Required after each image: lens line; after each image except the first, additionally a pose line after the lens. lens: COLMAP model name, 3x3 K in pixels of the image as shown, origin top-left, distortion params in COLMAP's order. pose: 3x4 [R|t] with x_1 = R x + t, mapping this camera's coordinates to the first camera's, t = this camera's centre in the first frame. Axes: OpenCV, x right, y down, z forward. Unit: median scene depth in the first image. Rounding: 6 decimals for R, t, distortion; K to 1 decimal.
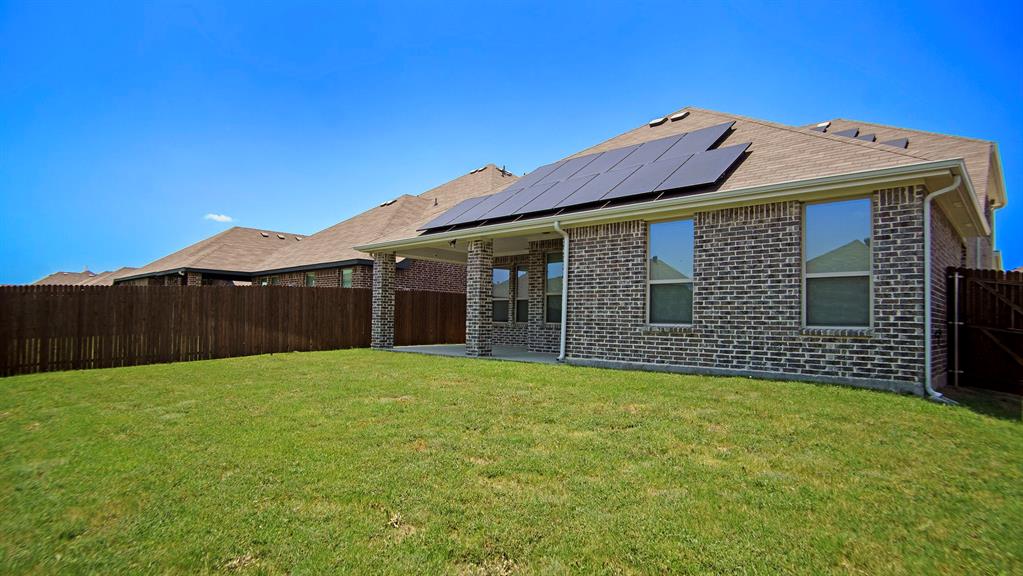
lens RADIAL K [[543.6, 0, 516.0], [0, 543.6, 289.0], [0, 0, 1]] dist [-0.025412, 0.006165]
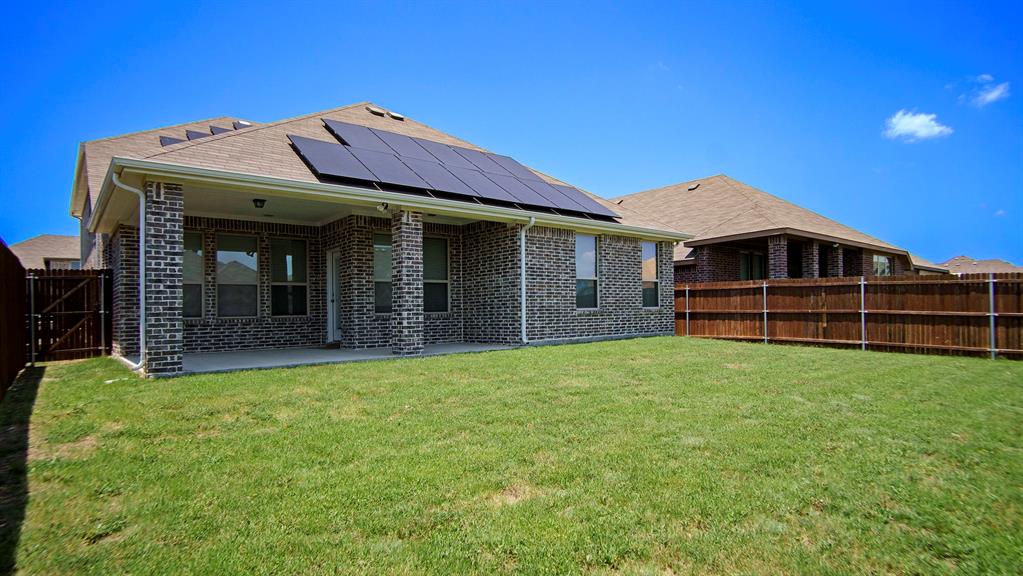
lens RADIAL K [[543.6, 0, 511.5], [0, 543.6, 295.8], [0, 0, 1]] dist [-0.025412, 0.006165]
pose [[0.135965, 0.010480, 0.990658, -1.124357], [-0.036312, 0.999325, -0.005588, 0.046267], [-0.990048, -0.035213, 0.136253, 0.982079]]
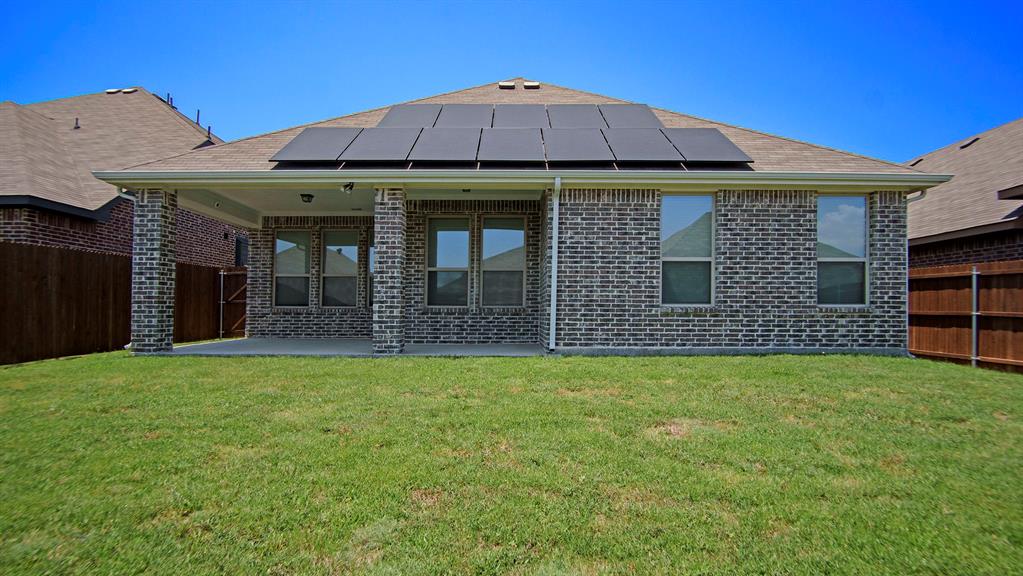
lens RADIAL K [[543.6, 0, 509.1], [0, 543.6, 293.5], [0, 0, 1]] dist [-0.025412, 0.006165]
pose [[0.739010, 0.004683, 0.673678, -0.568622], [-0.030611, 0.999176, 0.026634, 0.029423], [-0.672998, -0.040304, 0.738545, 0.501111]]
